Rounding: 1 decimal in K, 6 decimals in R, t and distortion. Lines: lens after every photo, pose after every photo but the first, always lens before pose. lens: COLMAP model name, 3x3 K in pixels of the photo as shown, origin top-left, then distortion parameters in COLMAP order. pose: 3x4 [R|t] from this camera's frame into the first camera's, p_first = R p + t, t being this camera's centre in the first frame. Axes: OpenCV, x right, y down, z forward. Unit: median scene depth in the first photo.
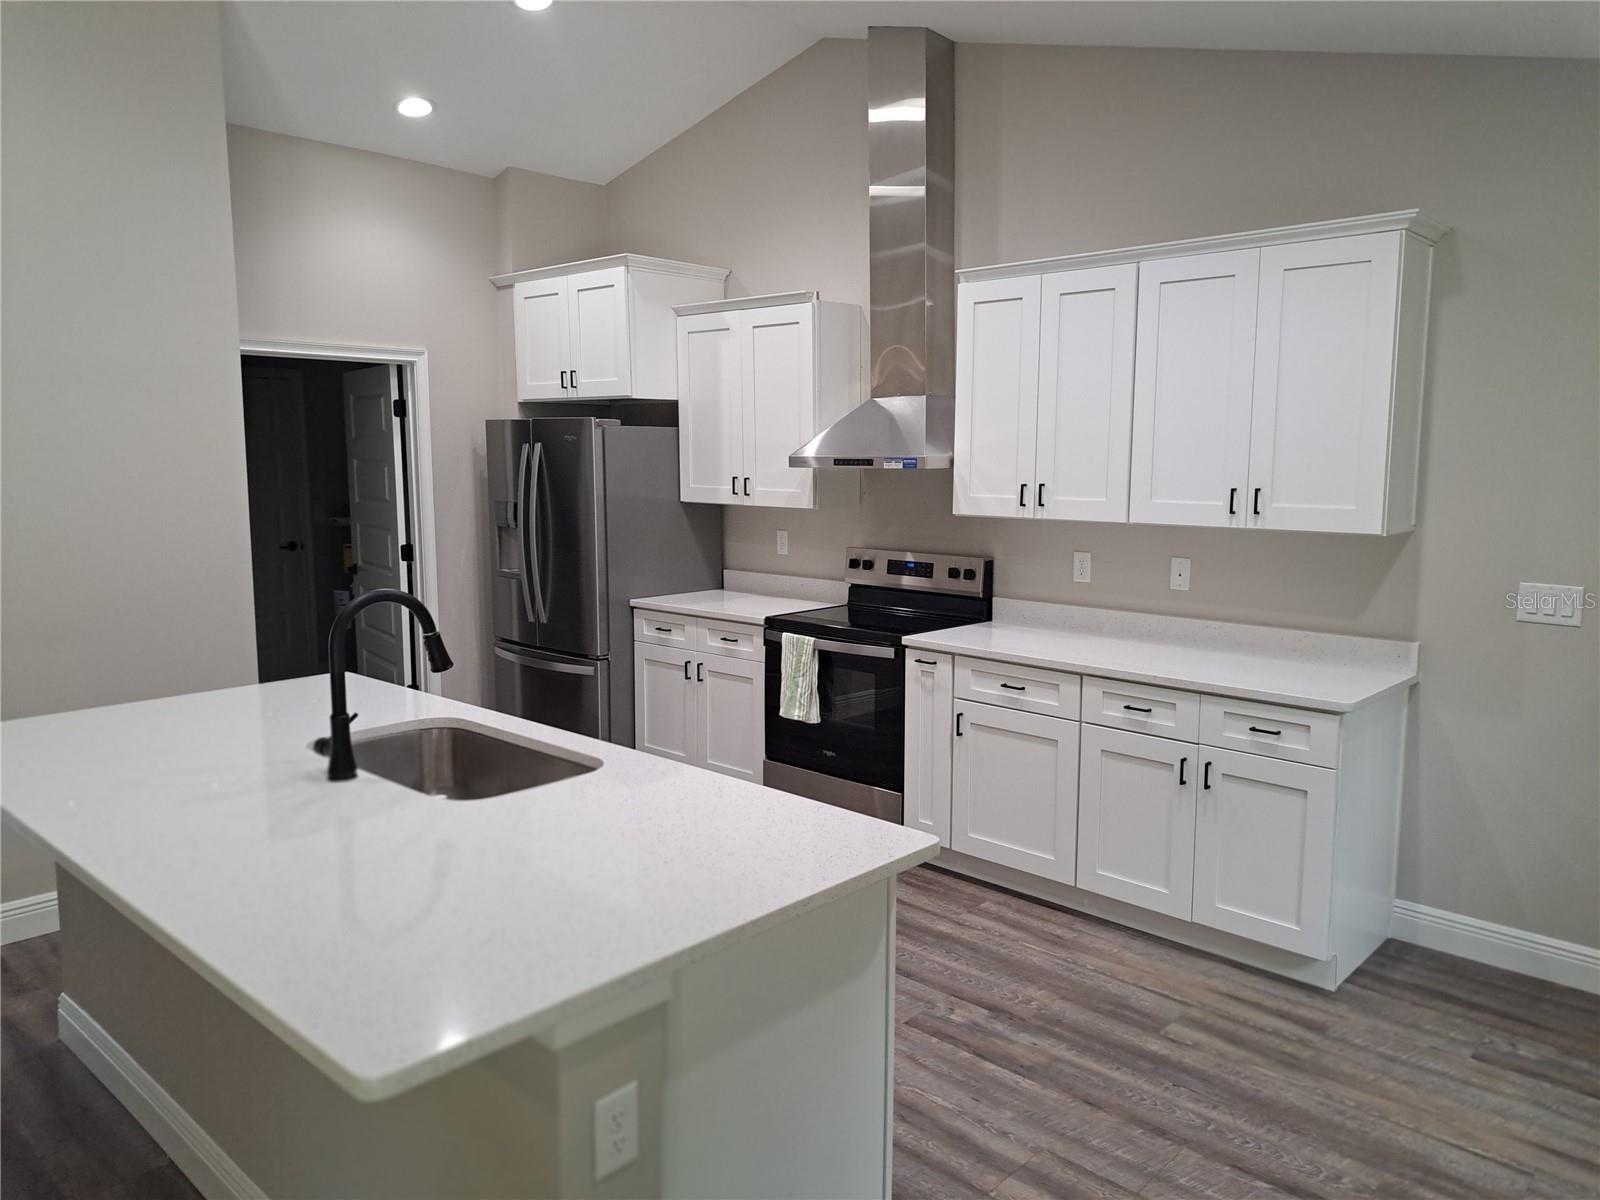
lens RADIAL K [[1136.5, 0, 830.1], [0, 1136.5, 588.8], [0, 0, 1]] dist [0.061887, -0.076938]
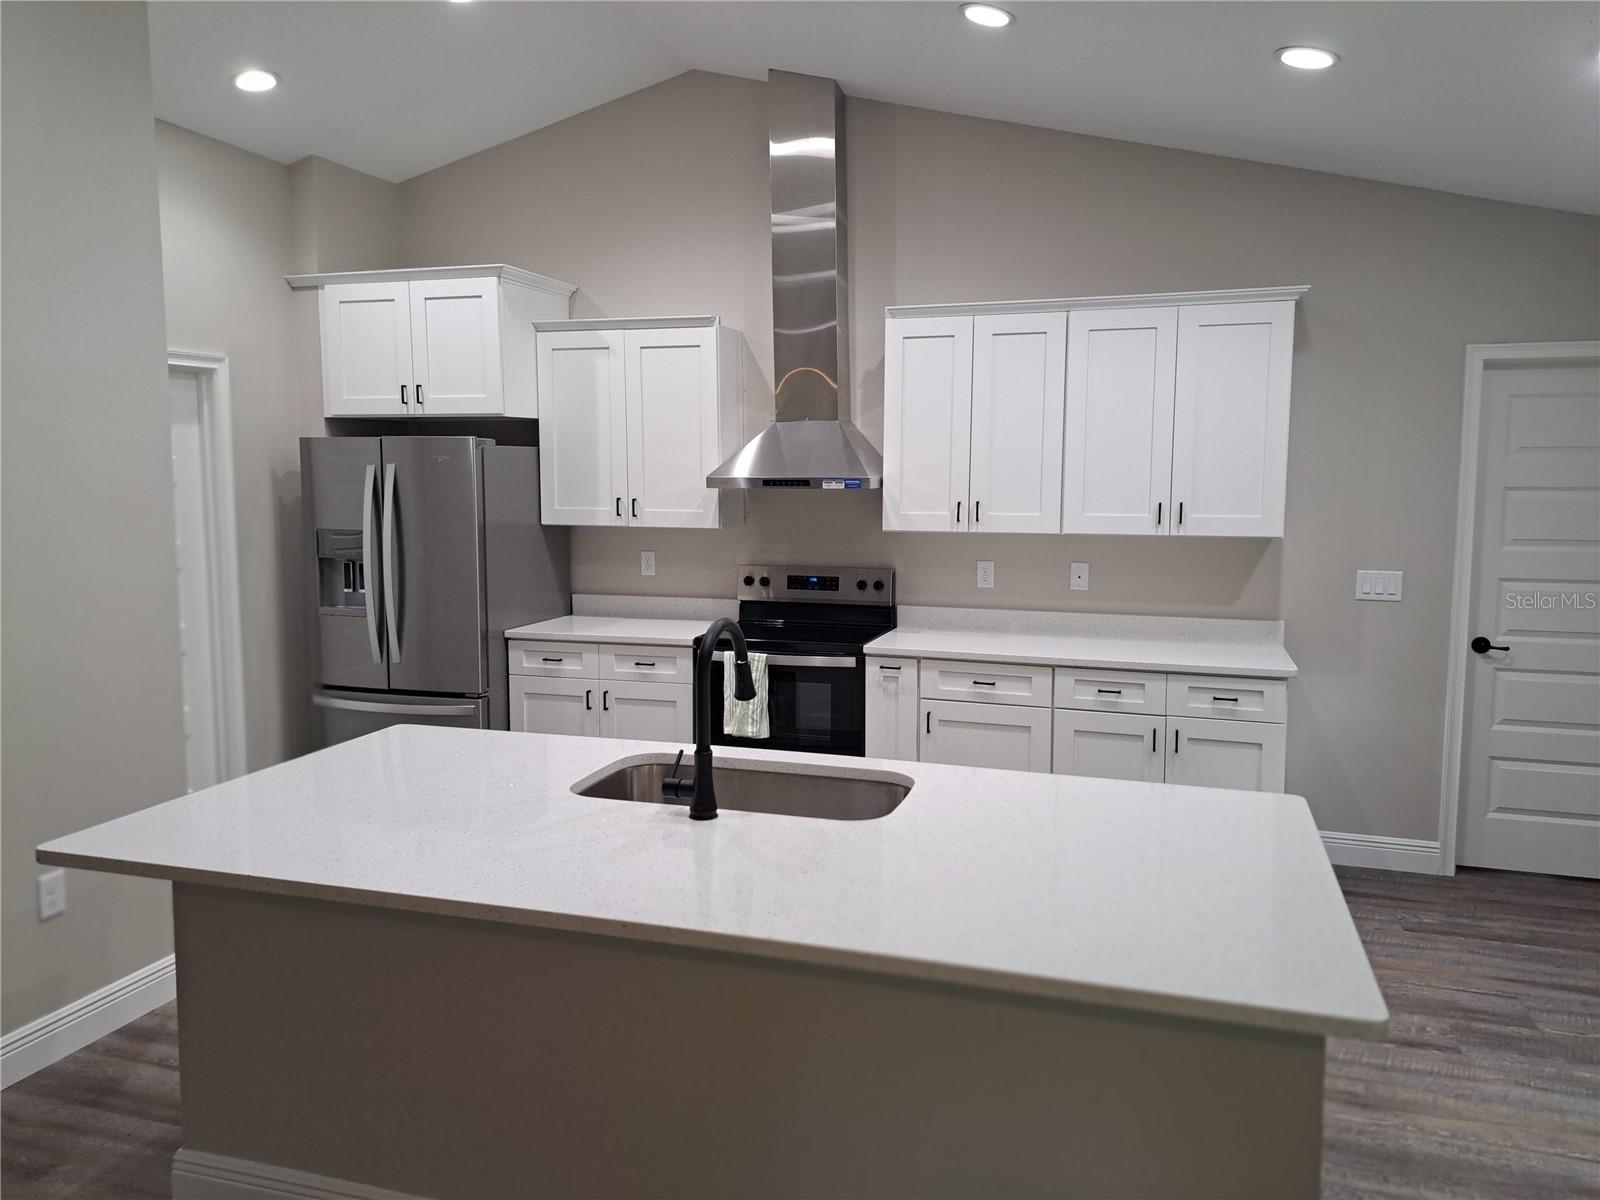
lens RADIAL K [[1154.5, 0, 800.3], [0, 1154.5, 574.8], [0, 0, 1]] dist [0.066741, -0.080048]
pose [[0.907107, -0.041859, 0.418814, -0.416610], [0.052916, 0.998489, -0.014814, -0.011046], [-0.417561, 0.035600, 0.907951, 0.038234]]
